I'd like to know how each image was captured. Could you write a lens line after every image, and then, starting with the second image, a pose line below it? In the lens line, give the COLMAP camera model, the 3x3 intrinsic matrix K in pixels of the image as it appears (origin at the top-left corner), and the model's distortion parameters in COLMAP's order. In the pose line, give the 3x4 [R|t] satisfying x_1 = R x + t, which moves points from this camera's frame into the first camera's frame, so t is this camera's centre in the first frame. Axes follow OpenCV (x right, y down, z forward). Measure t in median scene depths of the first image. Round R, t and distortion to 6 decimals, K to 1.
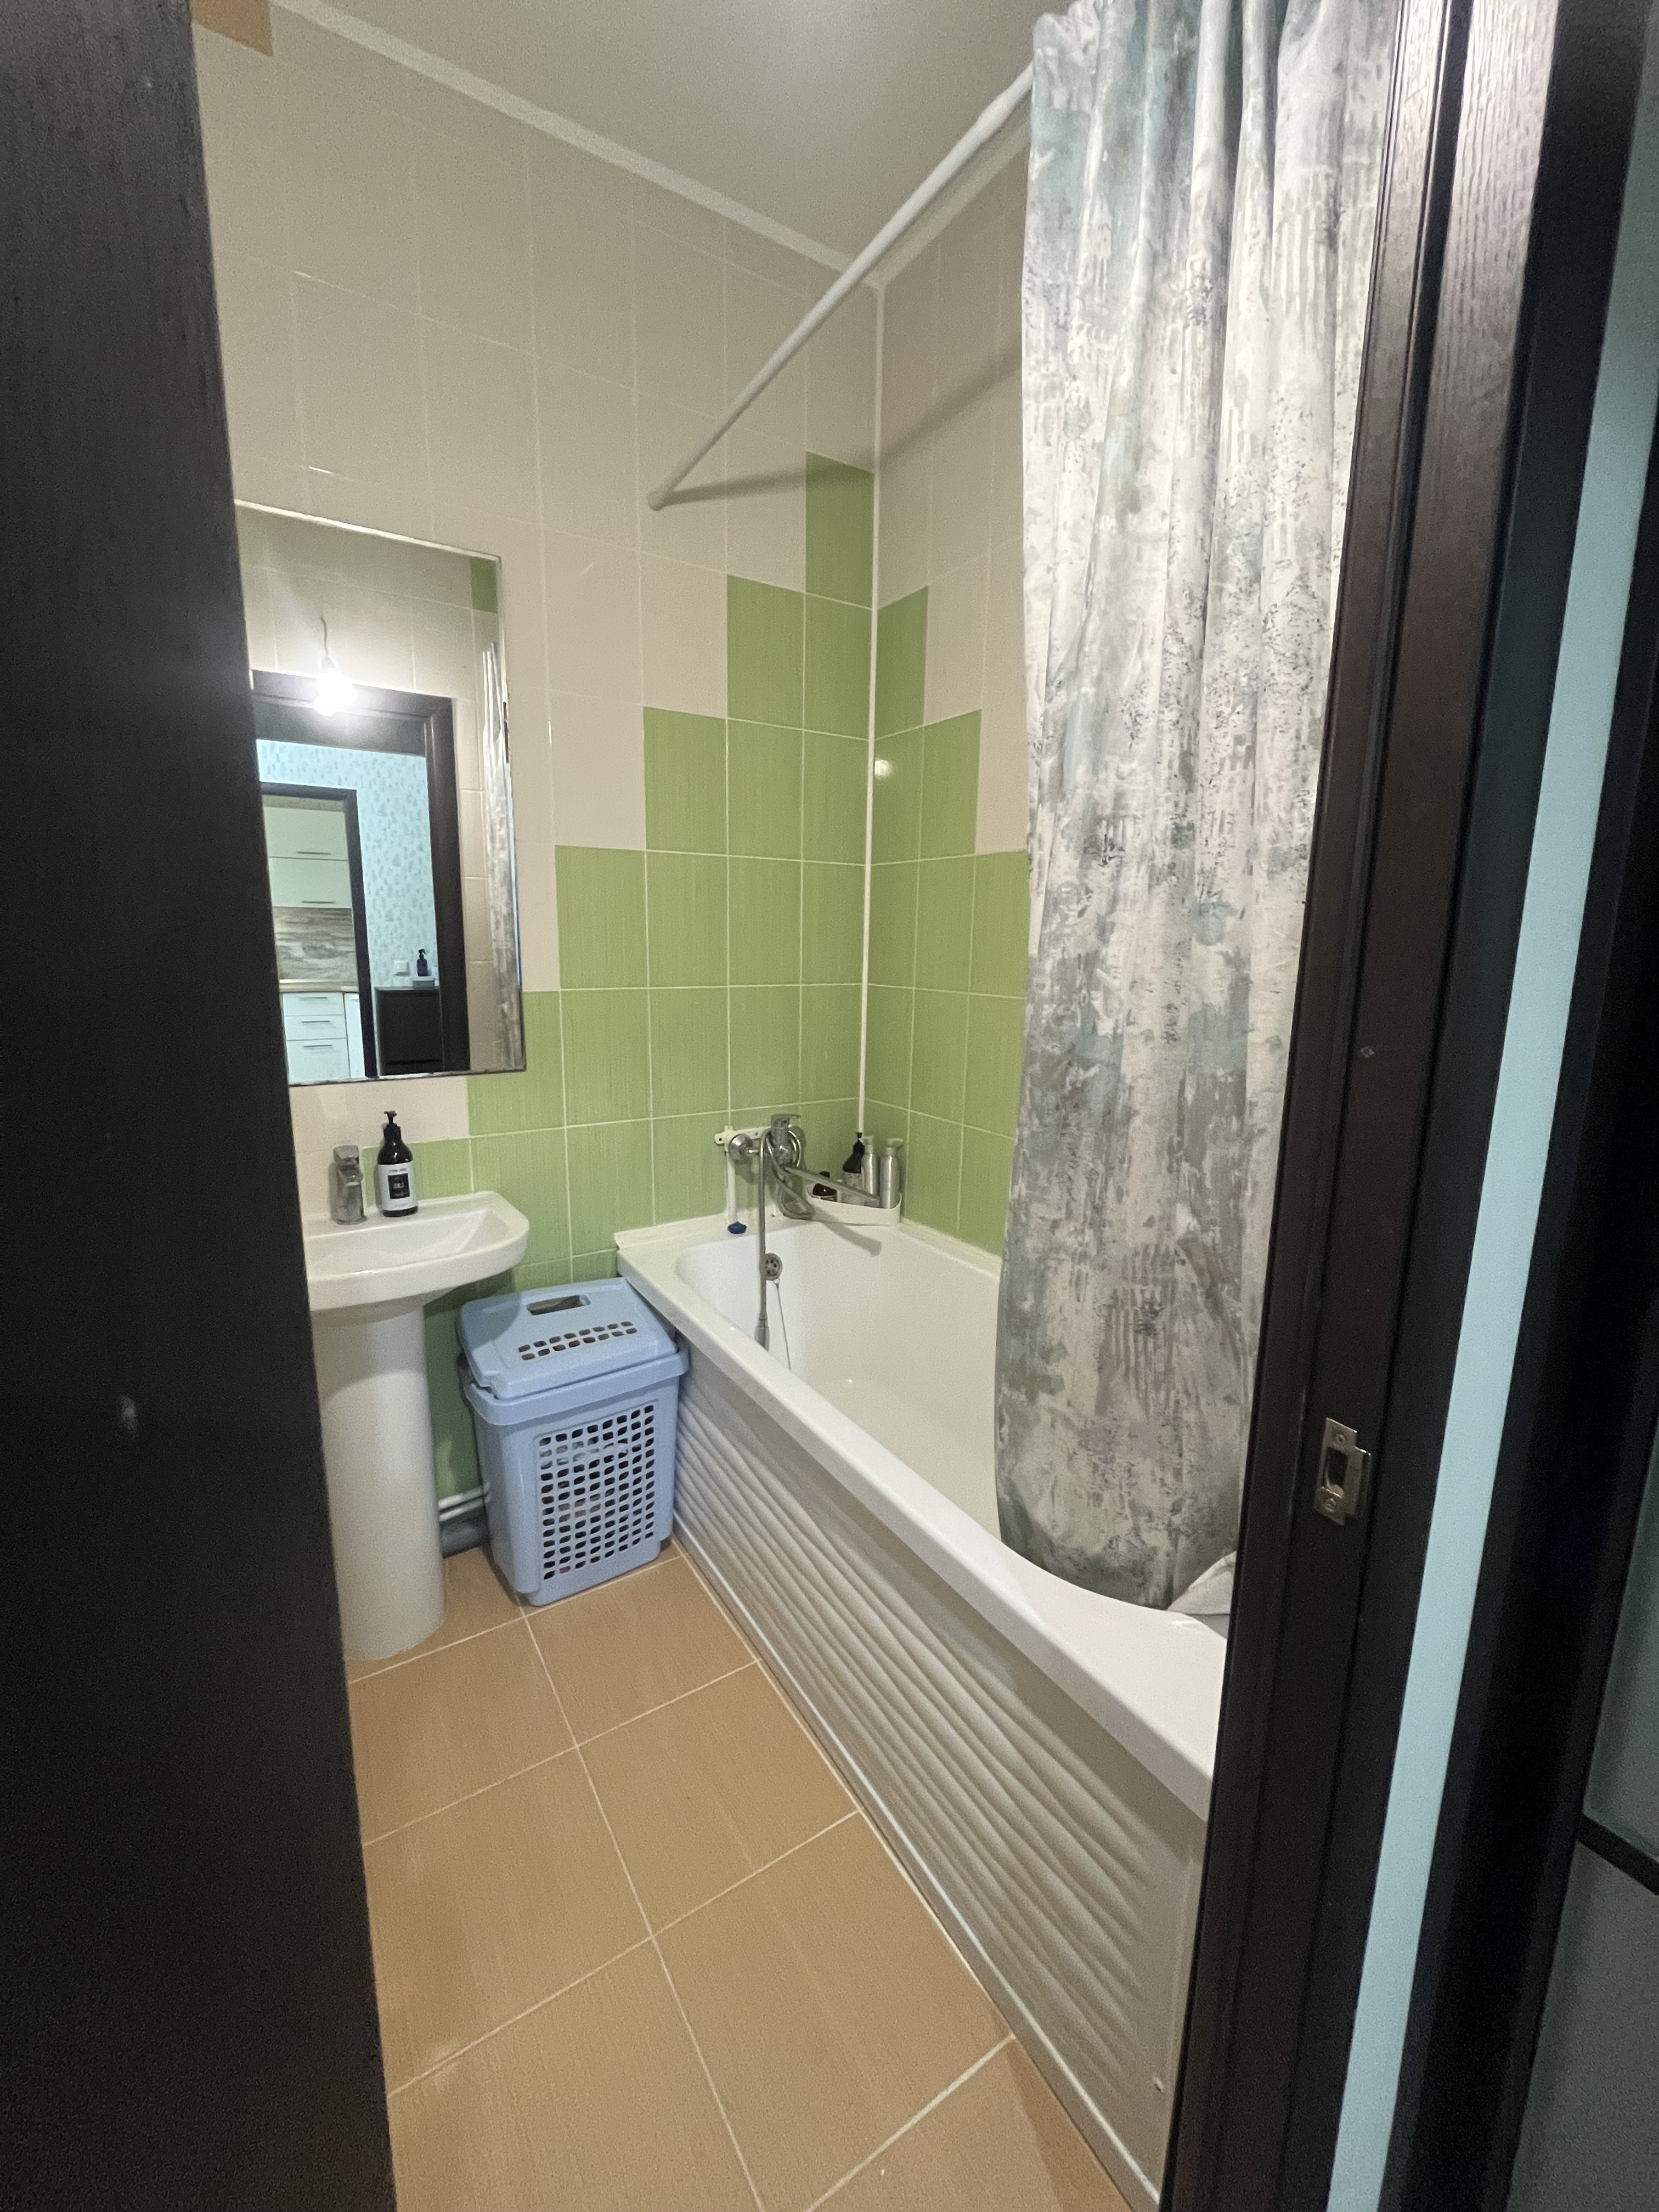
lens RADIAL K [[890.1, 0, 823.0], [0, 890.1, 1105.6], [0, 0, 1]] dist [-0.005962, 0.000556]
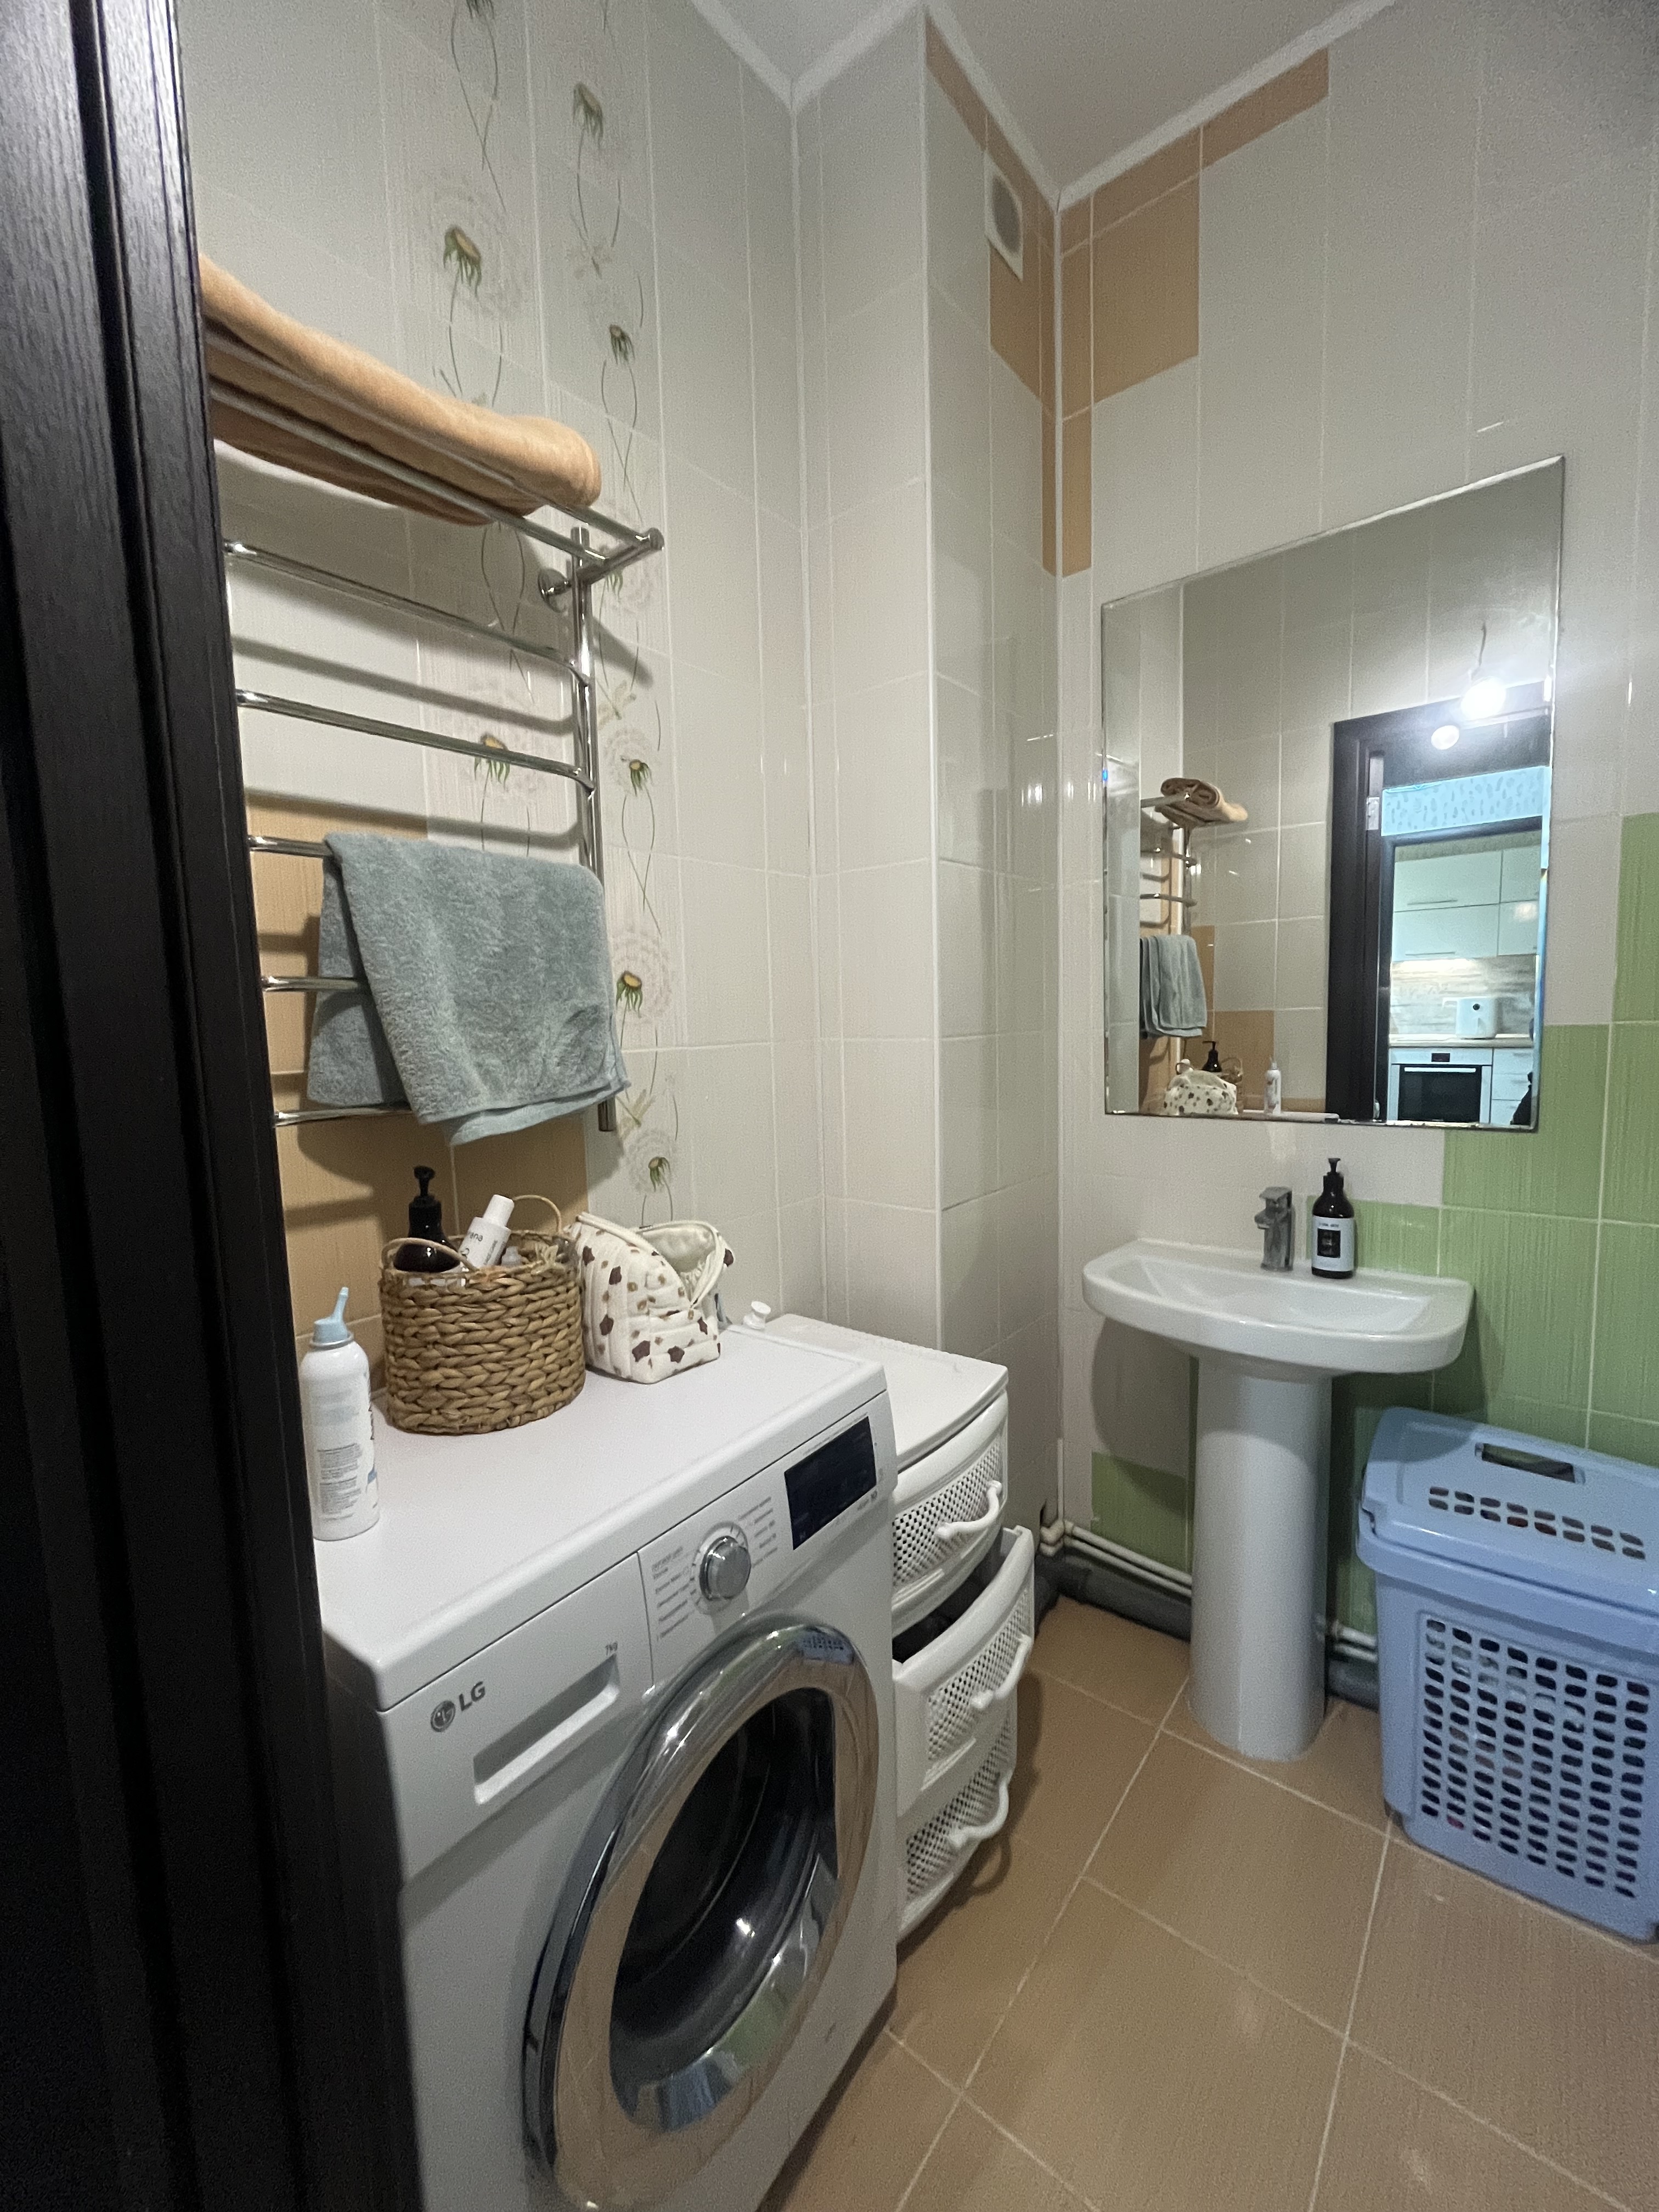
lens RADIAL K [[890.1, 0, 825.0], [0, 890.1, 1105.8], [0, 0, 1]] dist [-0.005962, 0.000556]
pose [[0.308714, 0.072936, -0.948354, 0.191734], [-0.136879, 0.990084, 0.031587, -0.003649], [0.941254, 0.120059, 0.315636, 0.230961]]
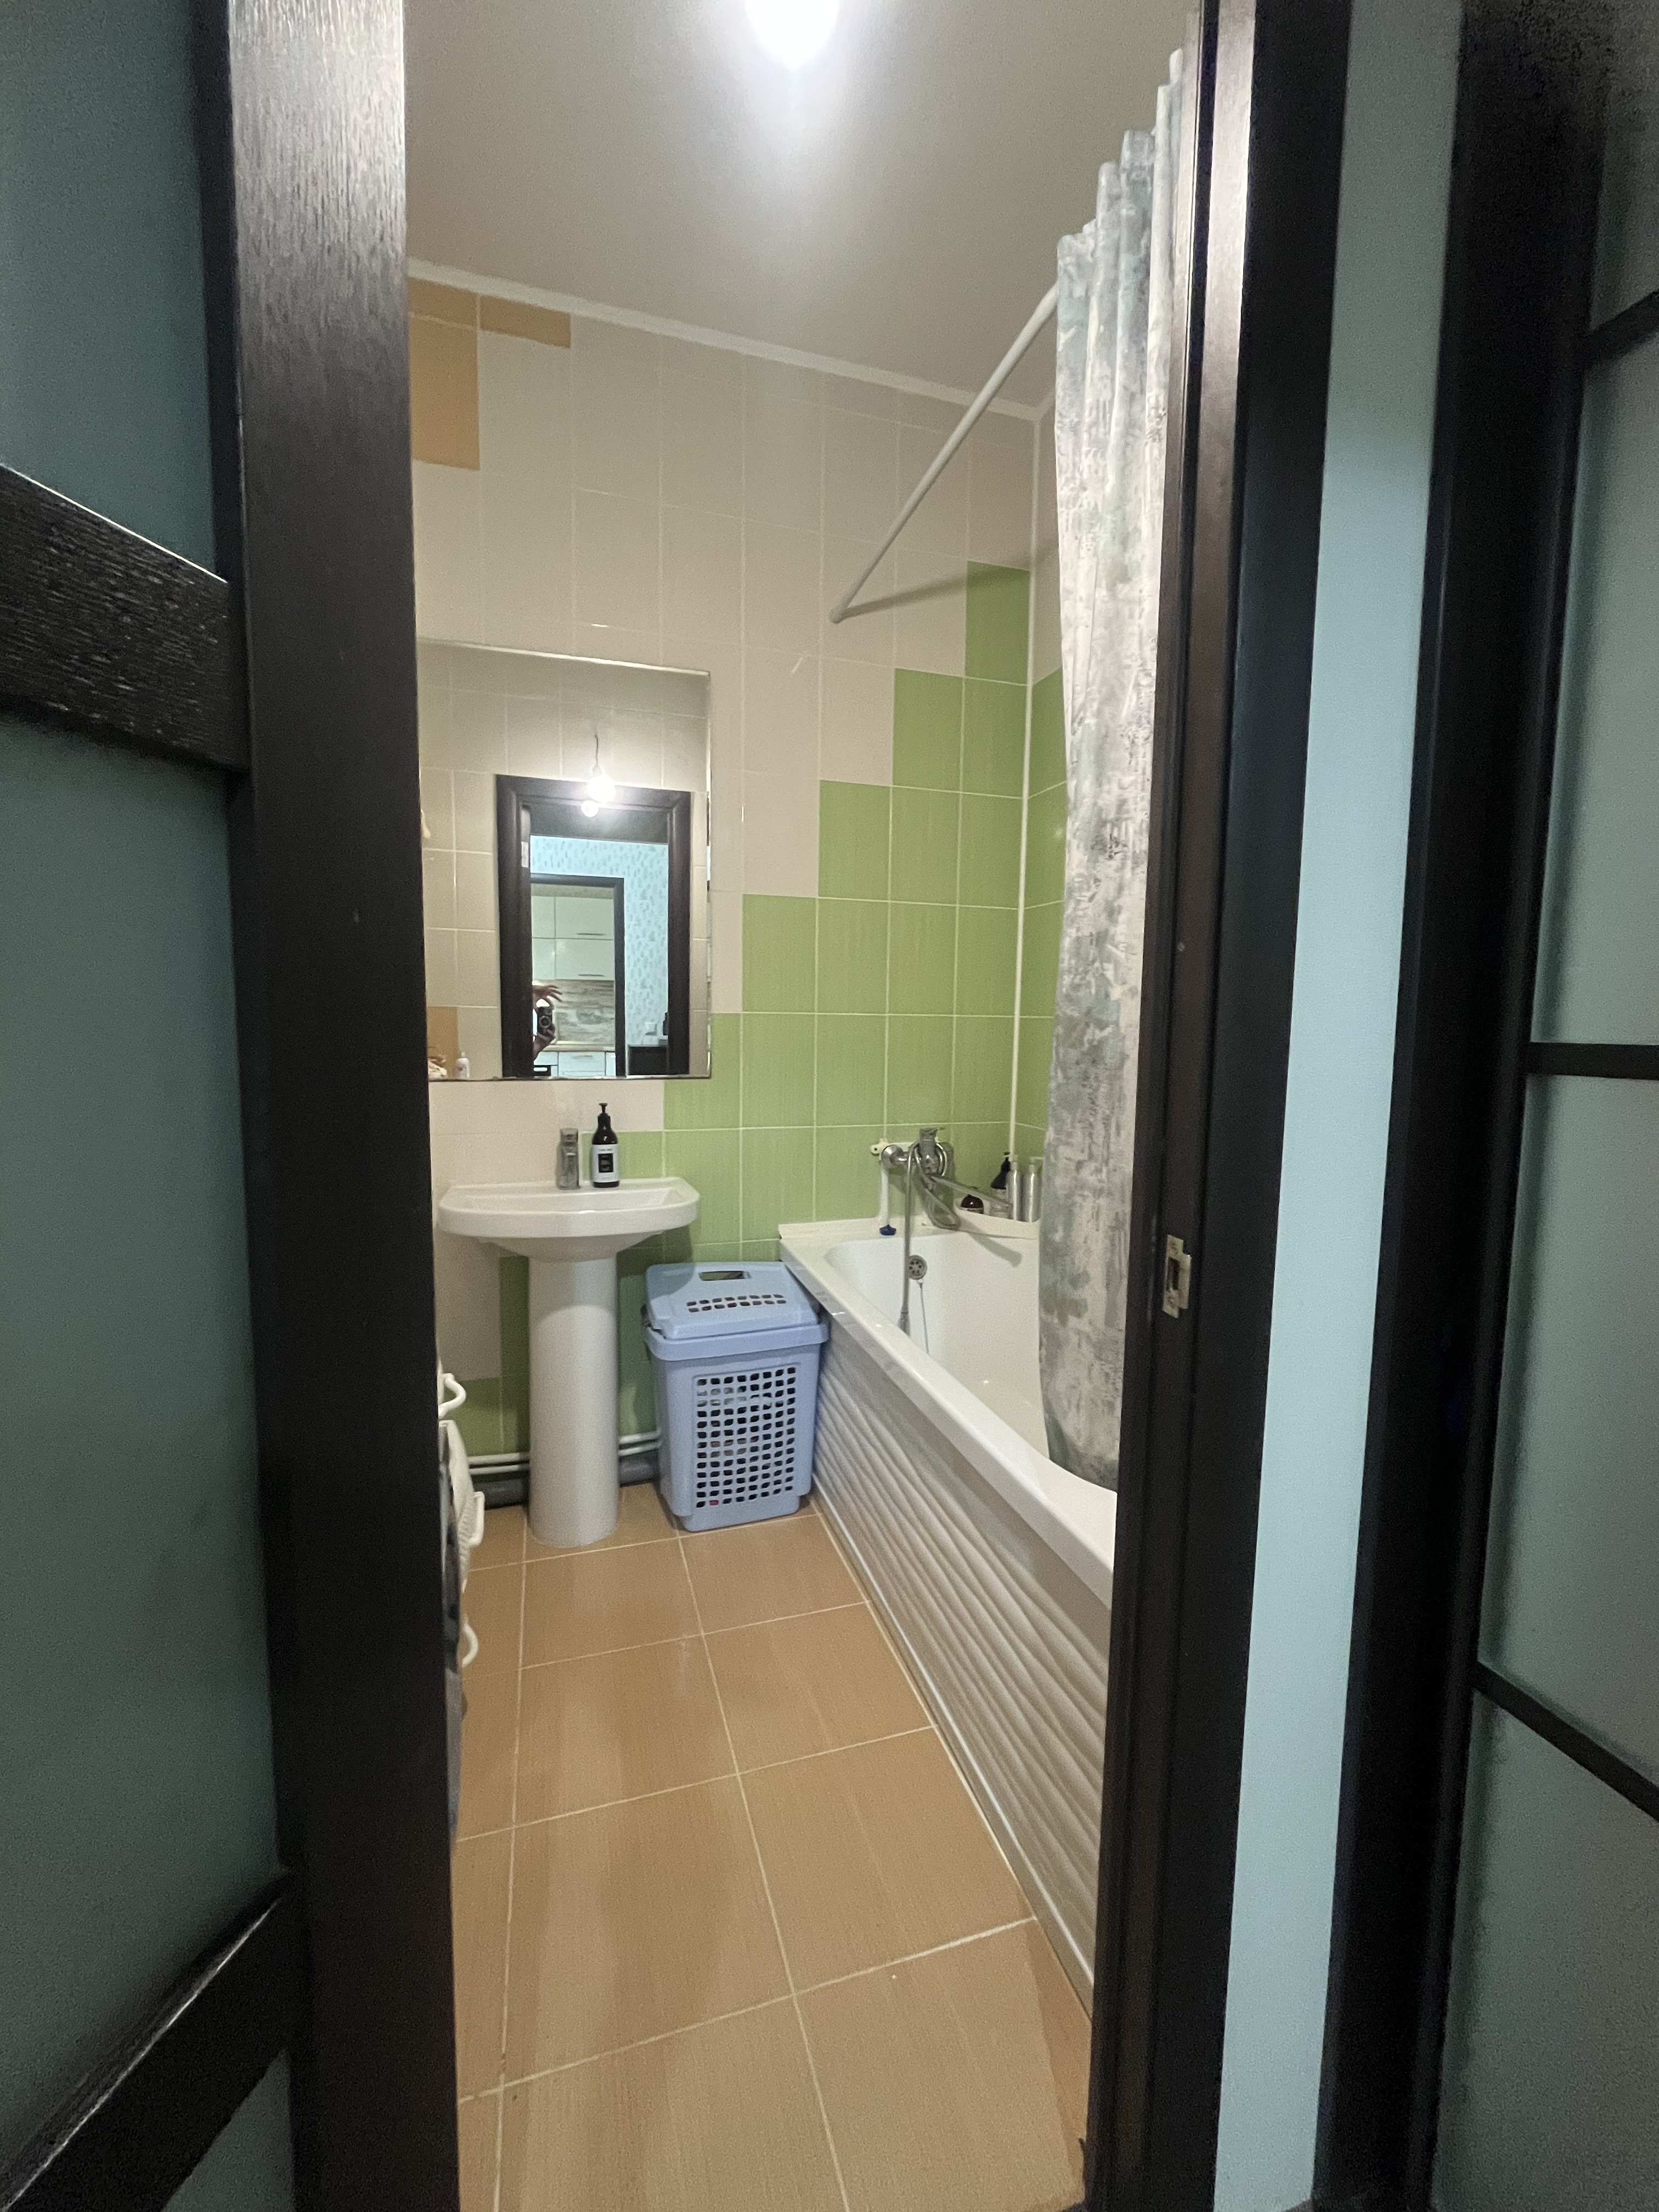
lens RADIAL K [[890.1, 0, 824.3], [0, 890.1, 1110.3], [0, 0, 1]] dist [-0.005962, 0.000556]
pose [[0.965661, 0.025996, -0.258500, 0.138291], [-0.047968, 0.995715, -0.079056, 0.099555], [0.255337, 0.088742, 0.962771, -0.129562]]
